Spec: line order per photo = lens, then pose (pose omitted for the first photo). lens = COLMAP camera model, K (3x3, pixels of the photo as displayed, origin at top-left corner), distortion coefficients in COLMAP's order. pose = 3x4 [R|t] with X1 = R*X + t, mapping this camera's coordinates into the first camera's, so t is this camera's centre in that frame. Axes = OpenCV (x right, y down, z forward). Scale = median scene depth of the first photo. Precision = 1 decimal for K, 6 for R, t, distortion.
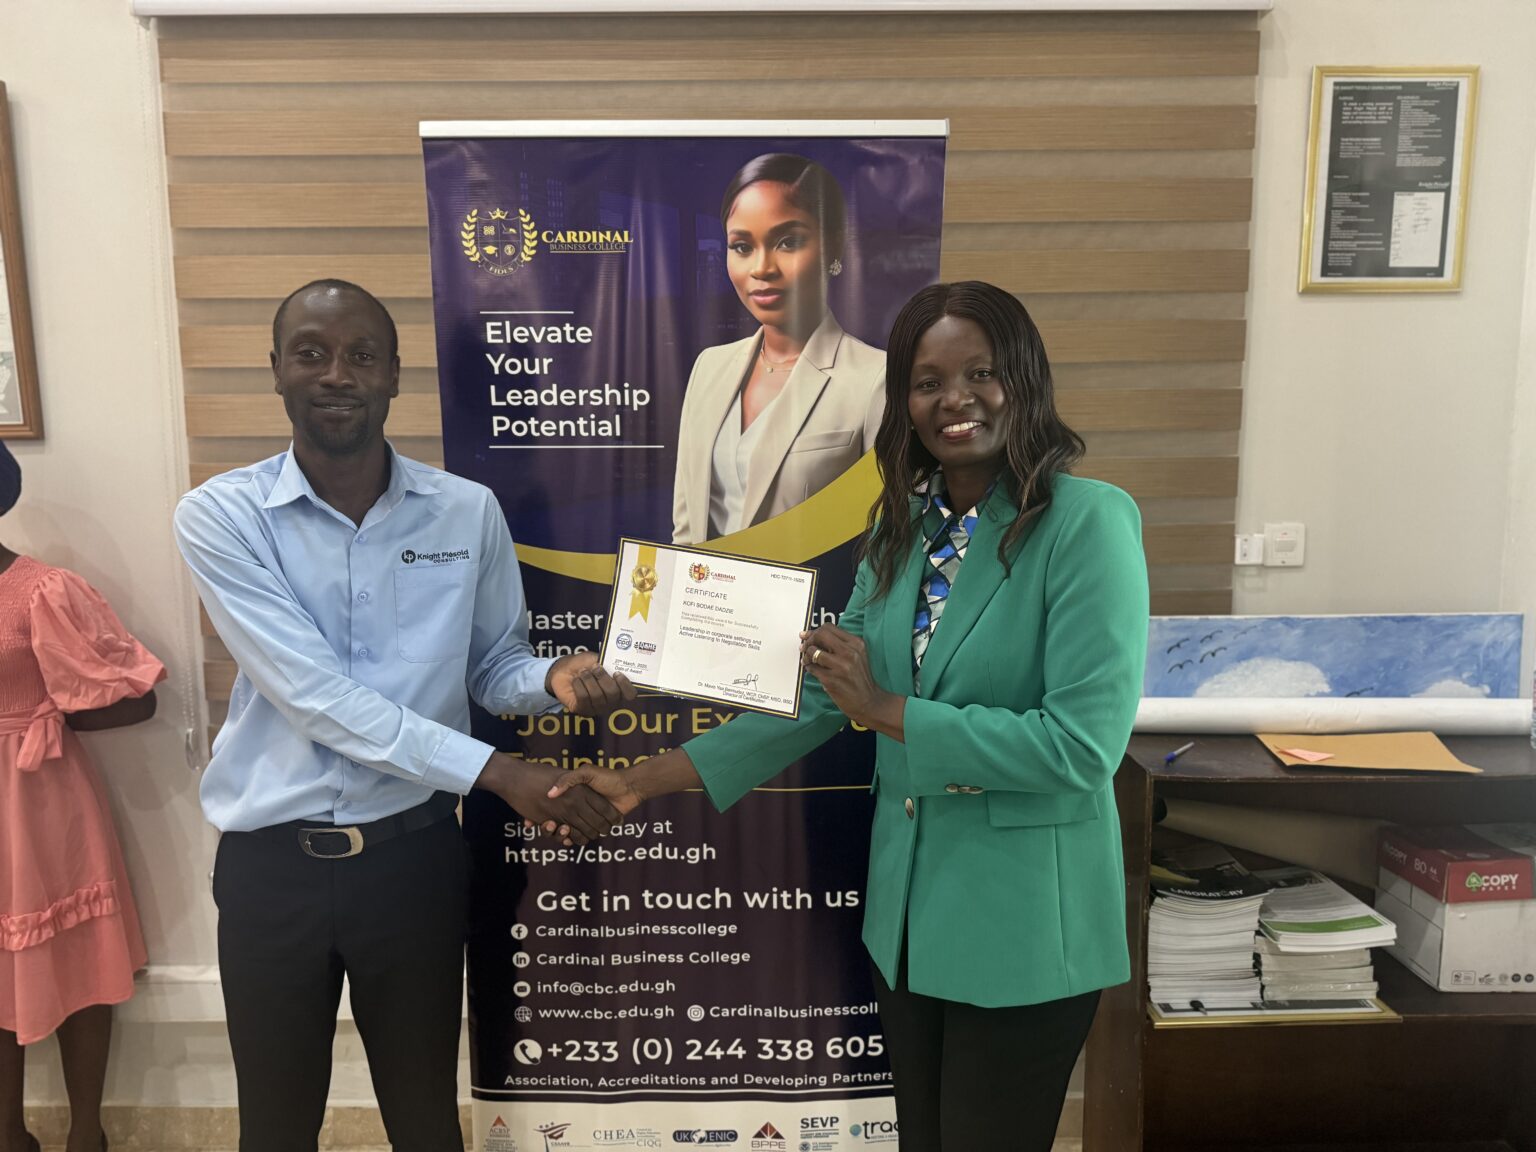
lens RADIAL K [[1088.5, 0, 774.7], [0, 1088.5, 583.7], [0, 0, 1]] dist [0.056838, -0.058594]
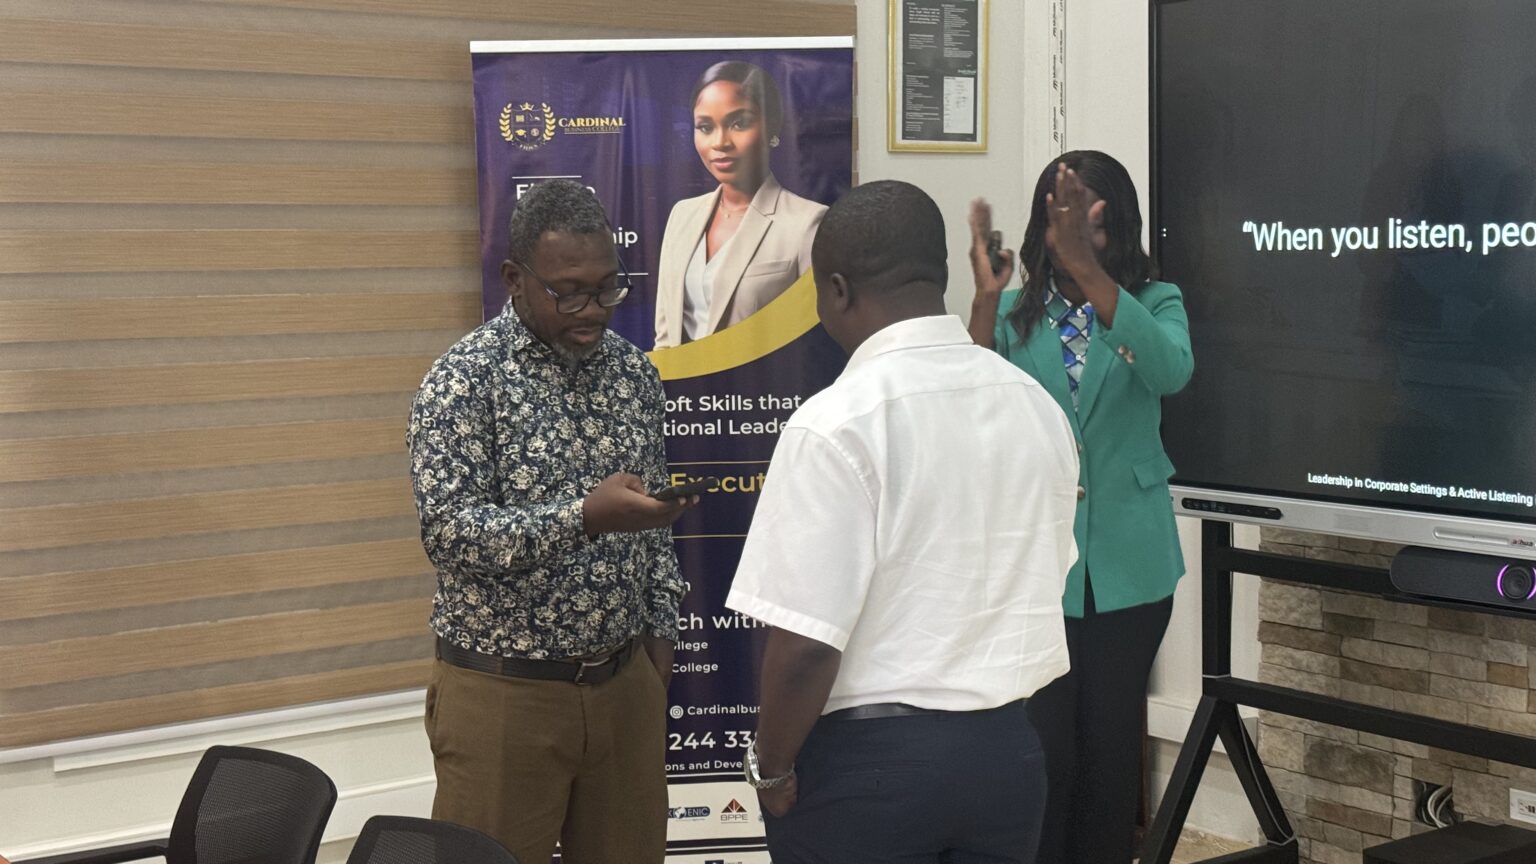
lens RADIAL K [[2031.8, 0, 766.4], [0, 2031.8, 448.1], [0, 0, 1]] dist [0.038573, 0.000000]
pose [[0.998034, -0.017501, 0.060180, -0.106051], [0.019159, 0.999449, -0.027087, 0.149290], [-0.059673, 0.028186, 0.997820, -1.413421]]
